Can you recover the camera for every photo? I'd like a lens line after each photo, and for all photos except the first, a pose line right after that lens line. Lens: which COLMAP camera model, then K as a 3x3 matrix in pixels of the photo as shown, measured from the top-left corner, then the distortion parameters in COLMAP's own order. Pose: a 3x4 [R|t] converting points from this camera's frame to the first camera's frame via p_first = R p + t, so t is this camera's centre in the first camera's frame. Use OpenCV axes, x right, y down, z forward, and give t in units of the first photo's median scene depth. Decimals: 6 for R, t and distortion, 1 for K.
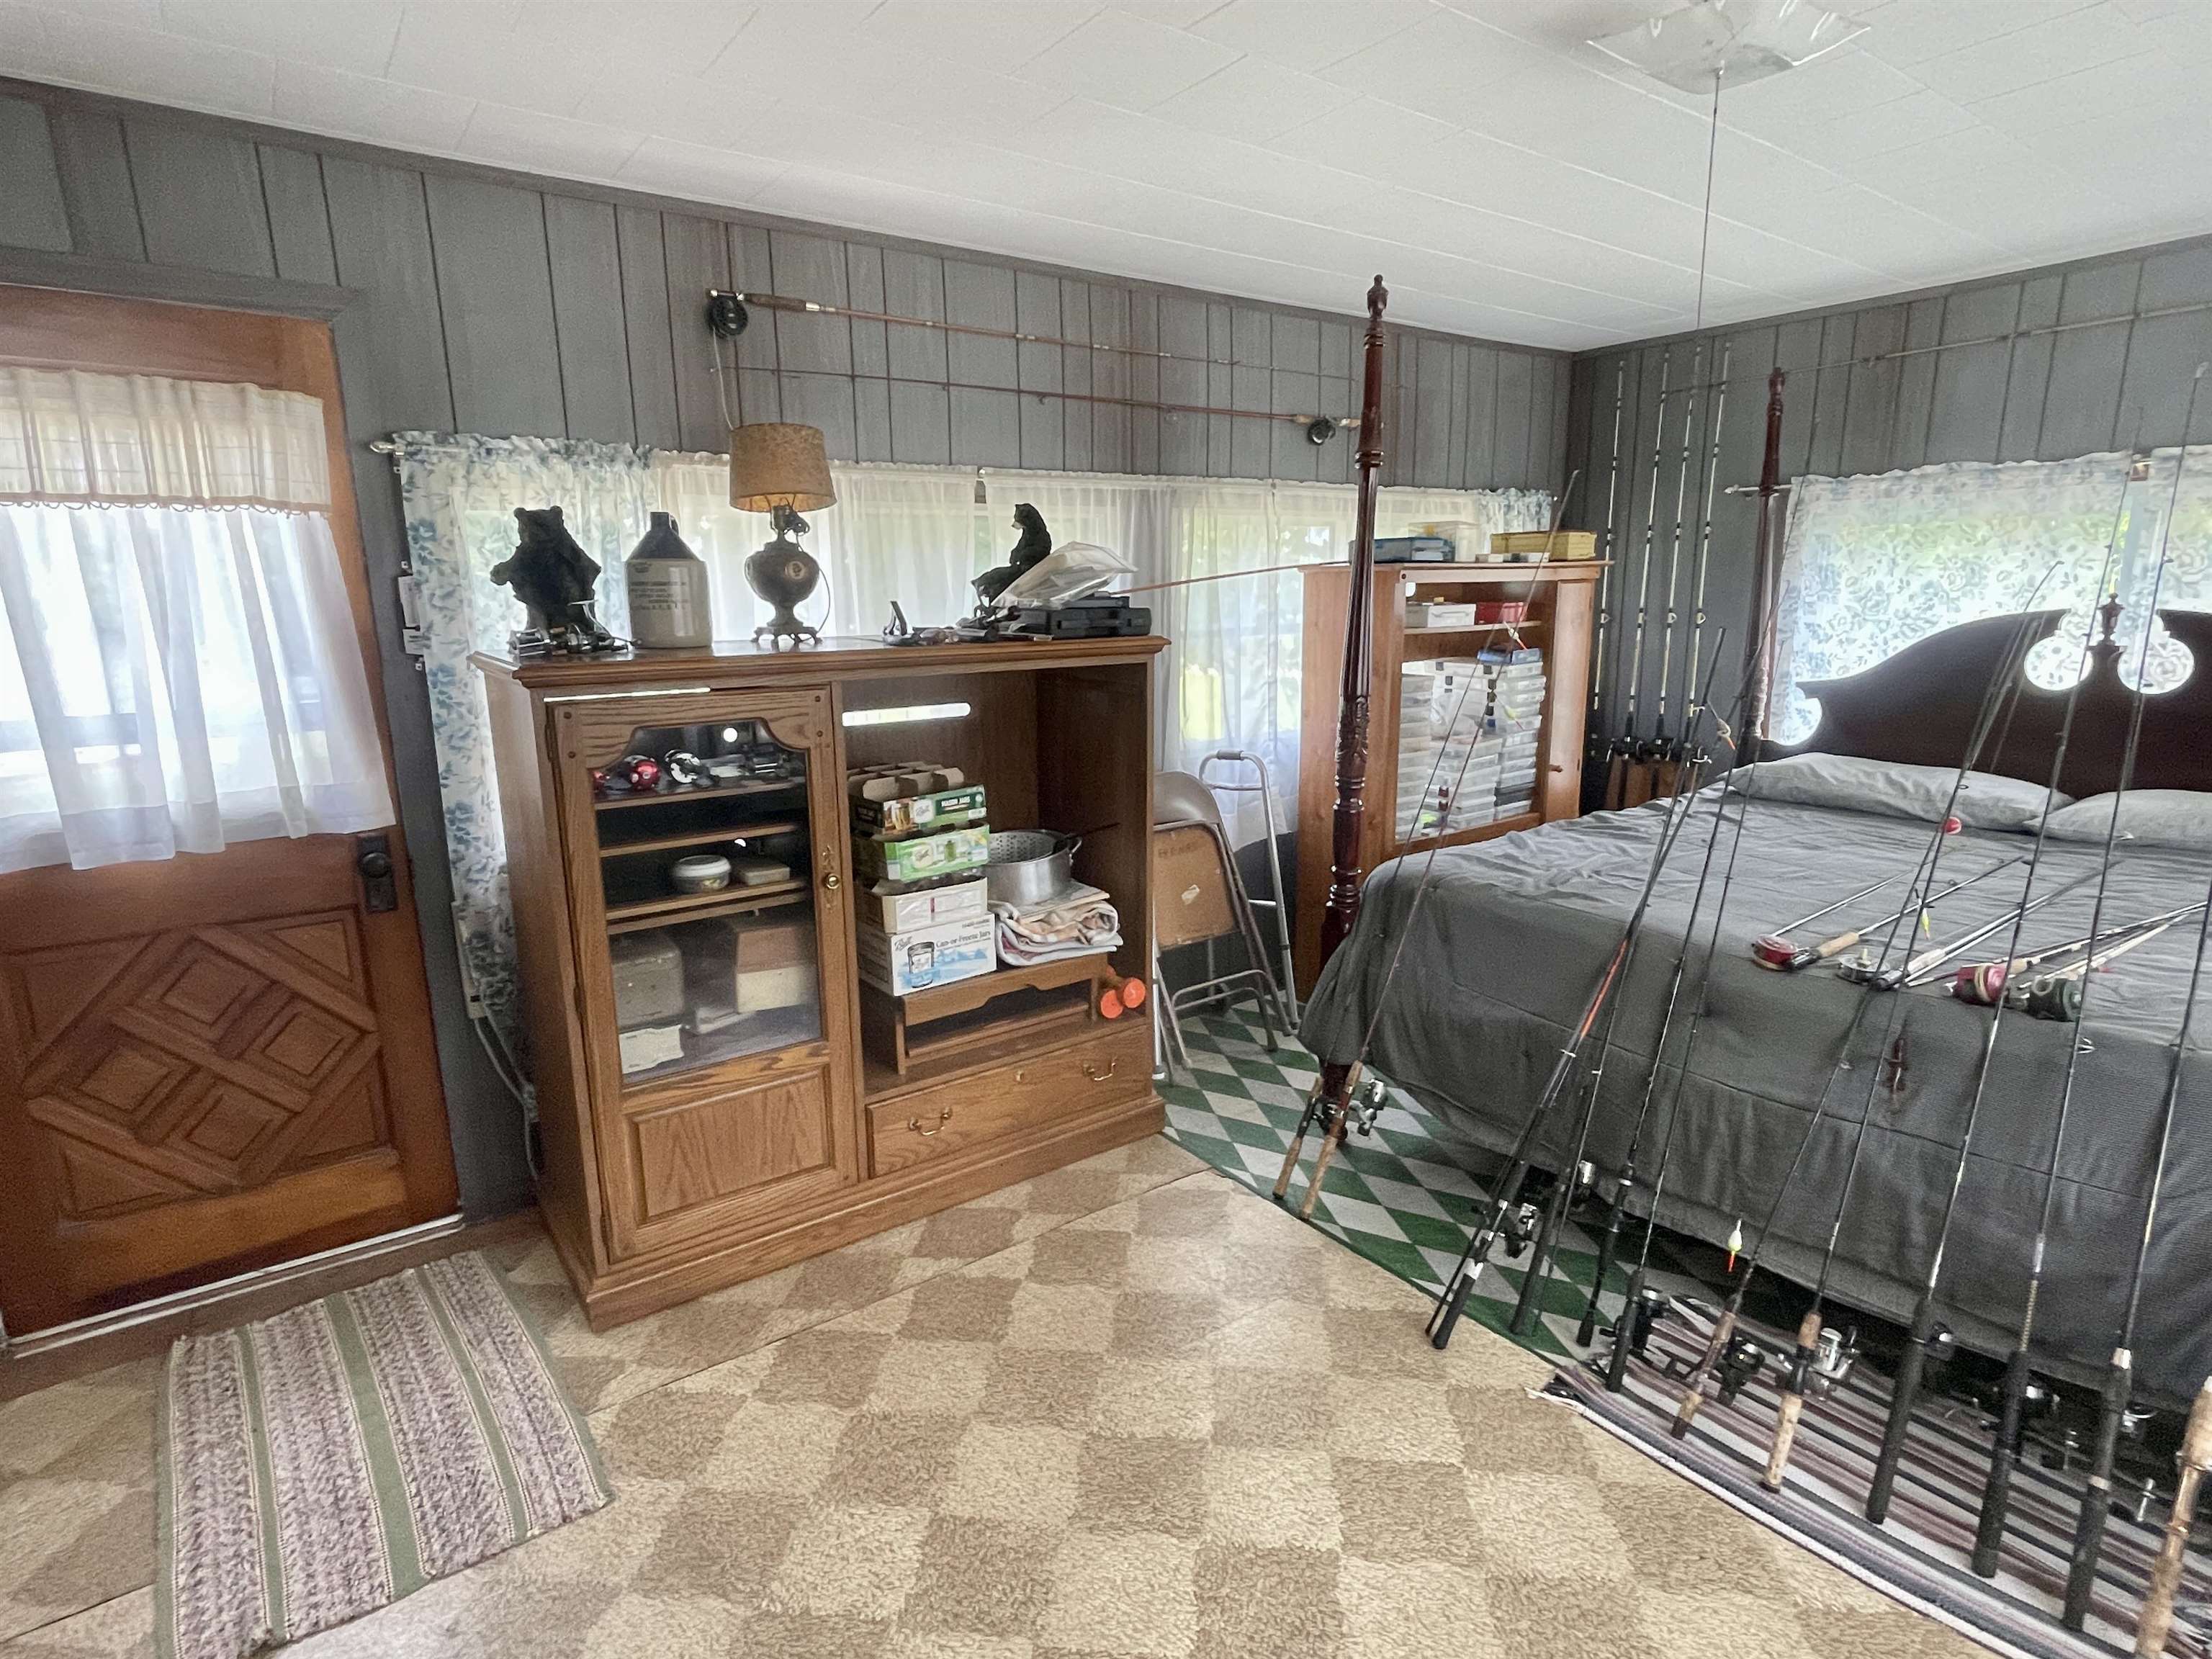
lens RADIAL K [[1159.0, 0, 1110.5], [0, 1159.0, 834.7], [0, 0, 1]] dist [-0.002803, -0.001637]
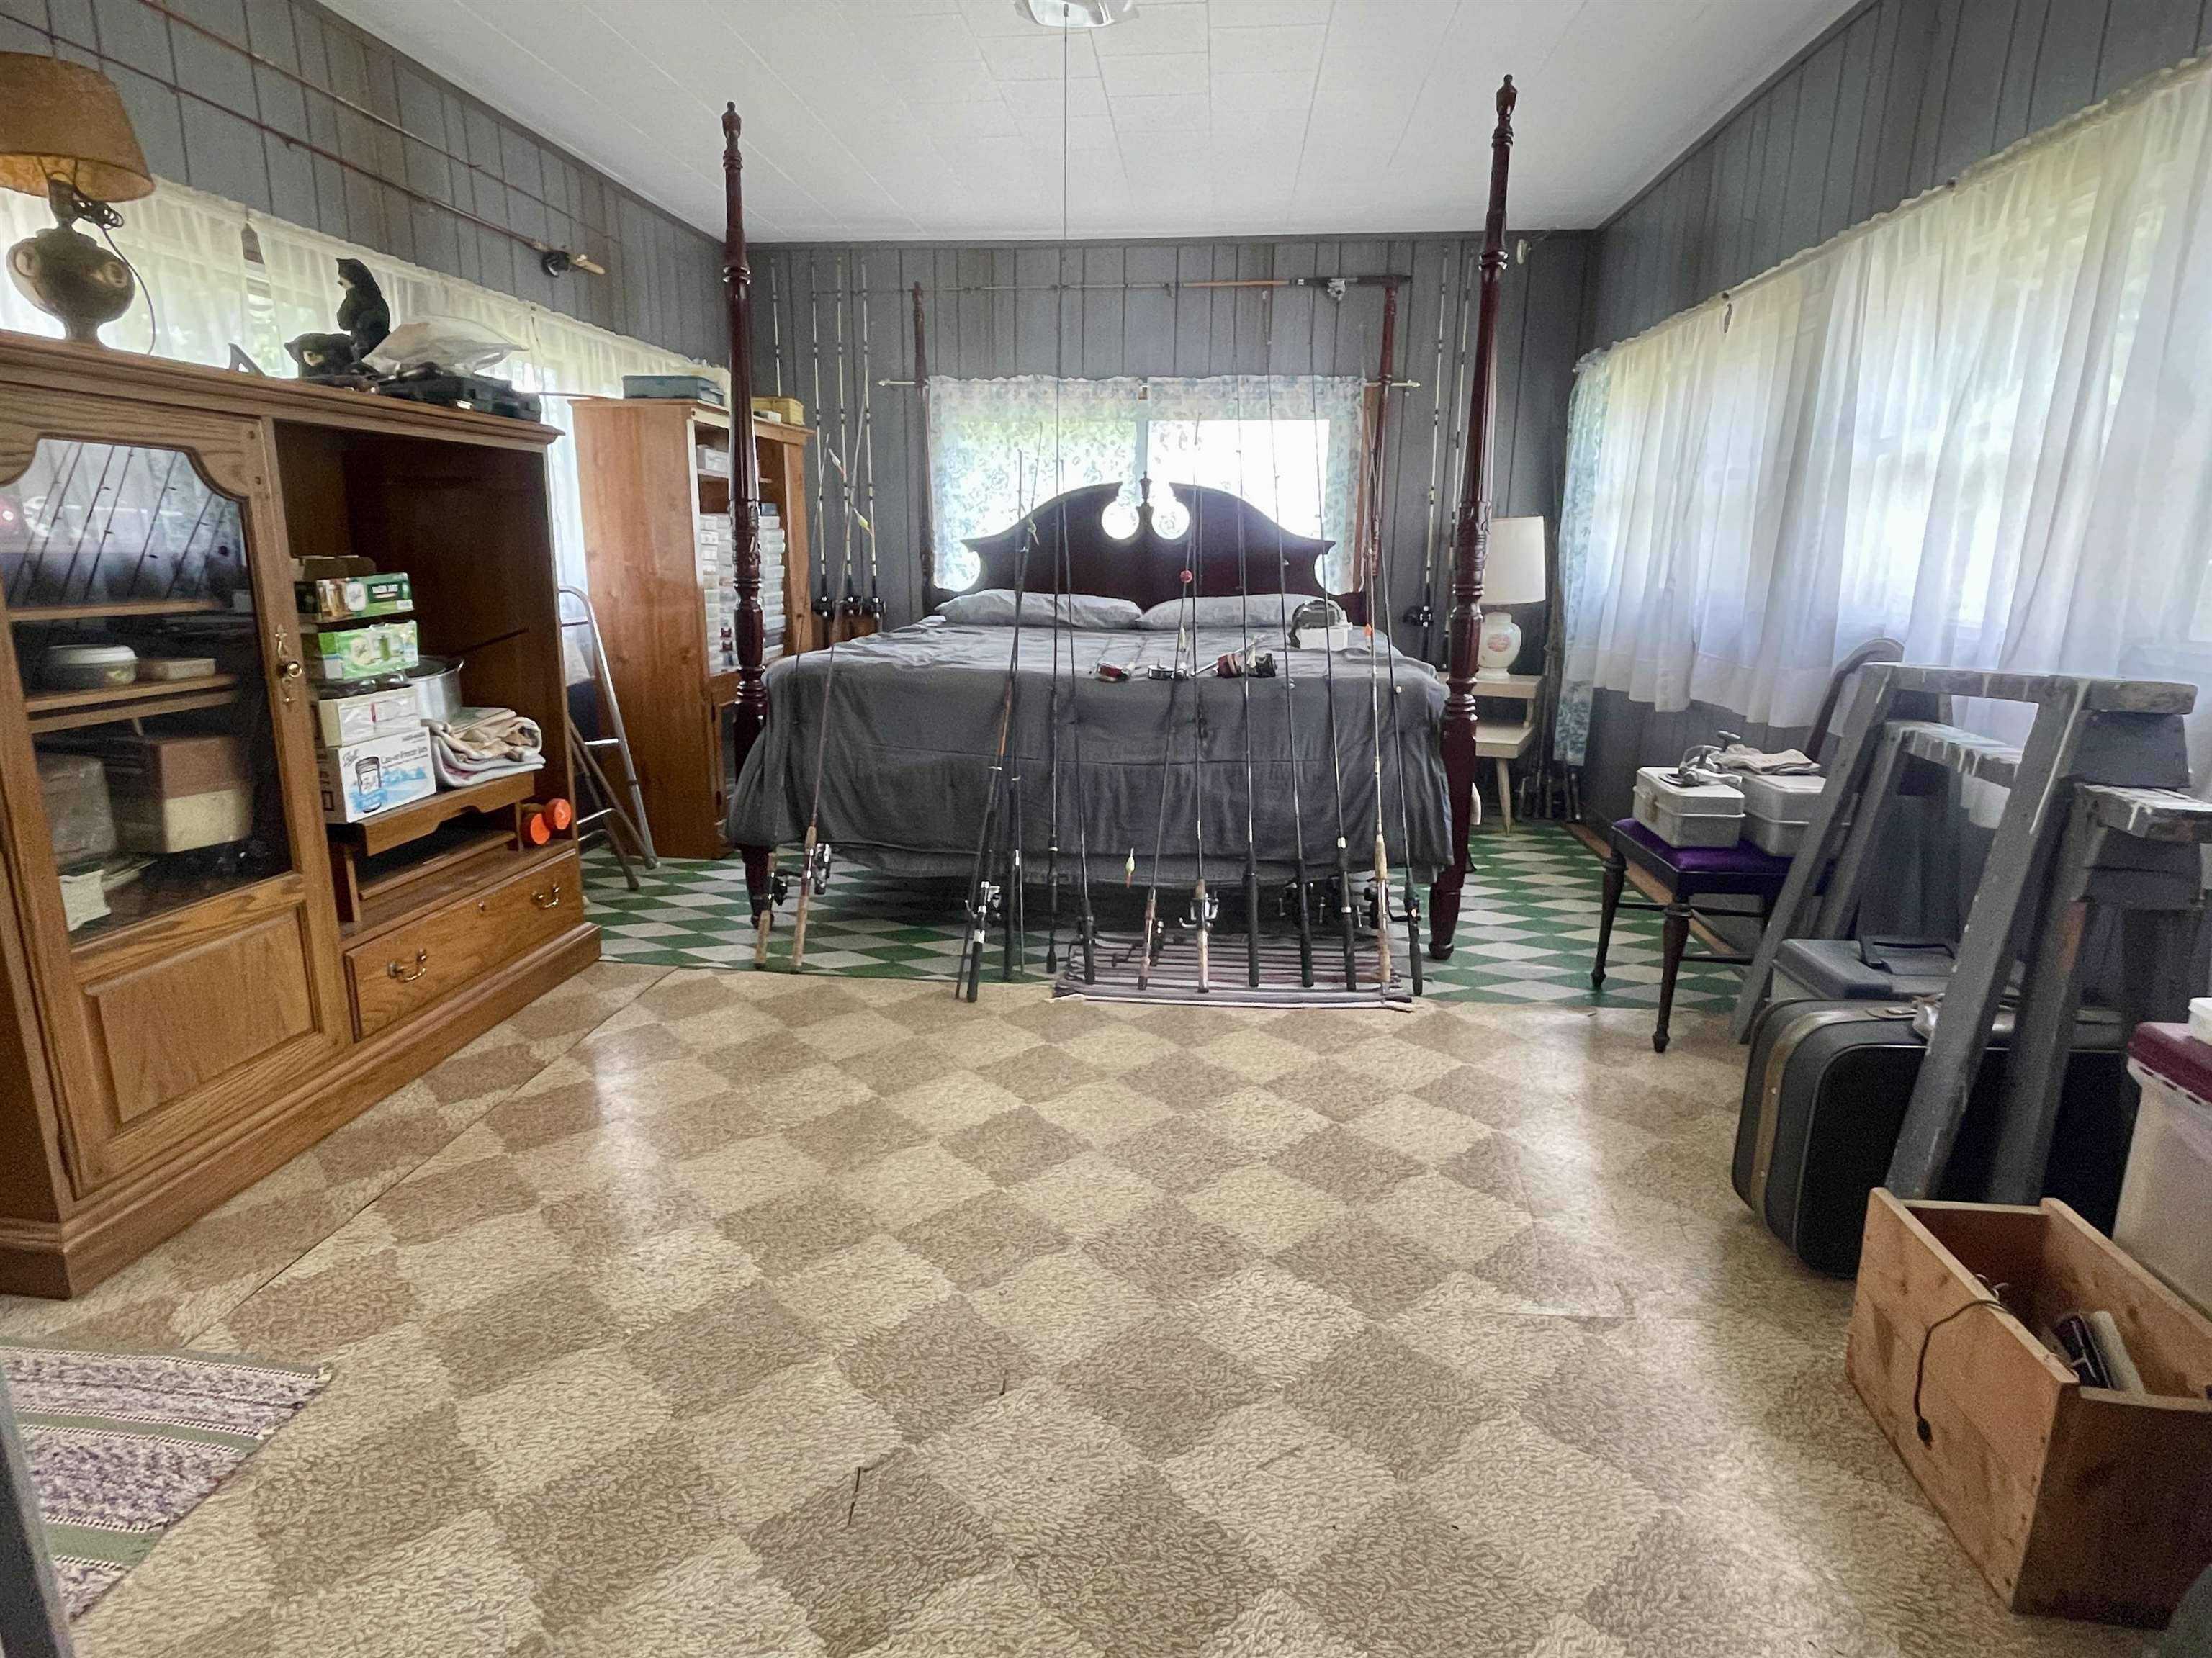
lens RADIAL K [[1158.9, 0, 1112.0], [0, 1158.9, 823.8], [0, 0, 1]] dist [-0.002803, -0.001637]
pose [[0.671364, -0.153929, 0.724966, -0.407479], [0.133874, 0.987290, 0.085651, 0.137705], [-0.728936, 0.039551, 0.683438, 0.023718]]
